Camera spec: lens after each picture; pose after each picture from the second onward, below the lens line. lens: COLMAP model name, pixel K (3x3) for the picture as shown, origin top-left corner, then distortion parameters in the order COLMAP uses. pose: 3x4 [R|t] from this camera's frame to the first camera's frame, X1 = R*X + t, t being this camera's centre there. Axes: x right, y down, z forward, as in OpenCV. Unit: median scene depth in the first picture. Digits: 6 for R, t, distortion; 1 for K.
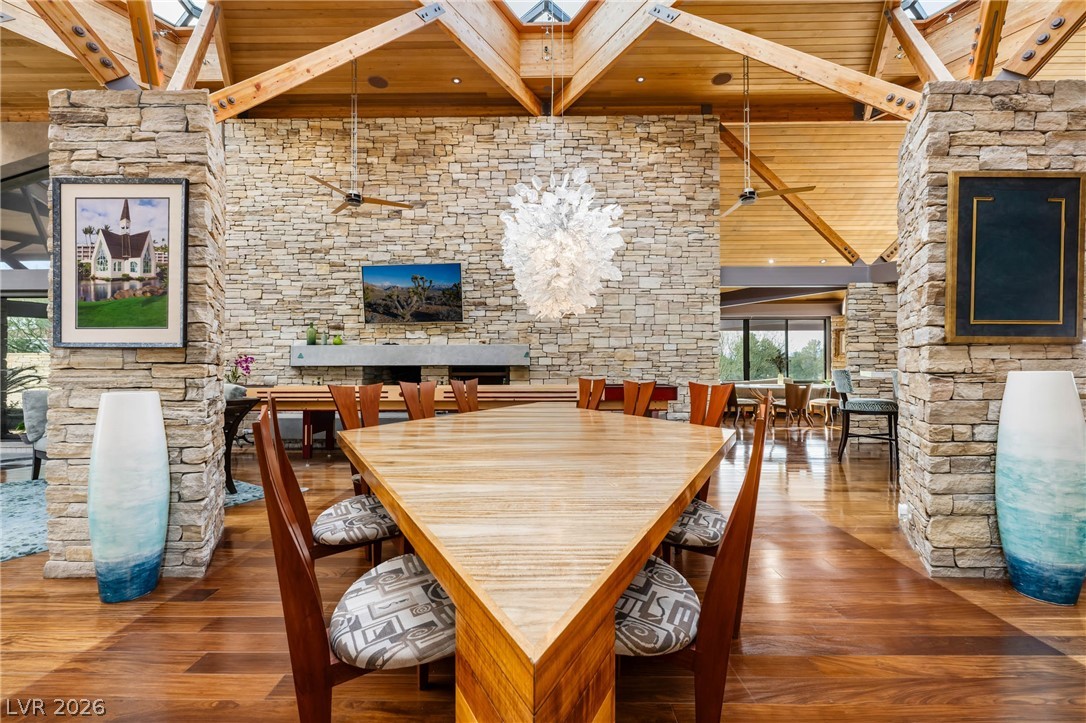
lens RADIAL K [[438.4, 0, 545.8], [0, 438.4, 364.2], [0, 0, 1]] dist [0.001490, 0.000493]
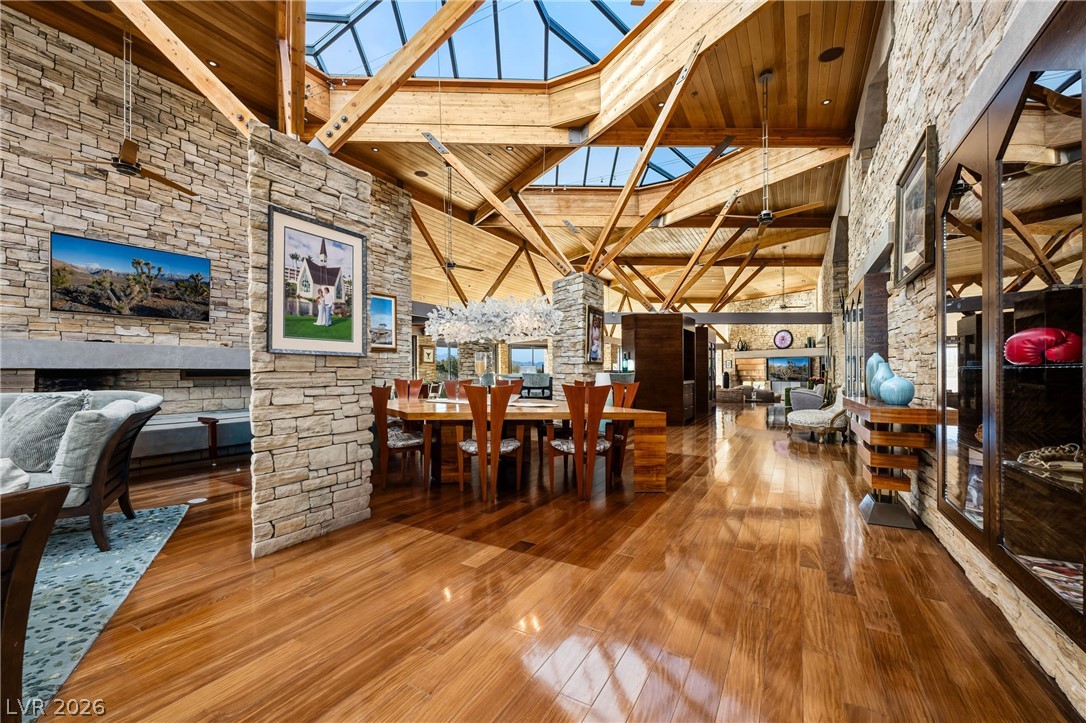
lens RADIAL K [[438.4, 0, 540.7], [0, 438.4, 368.1], [0, 0, 1]] dist [0.001490, 0.000493]
pose [[0.493642, 0.007885, 0.869630, -0.644891], [-0.006132, 0.999966, -0.005586, 0.001332], [-0.869644, -0.002575, 0.493673, -0.065719]]
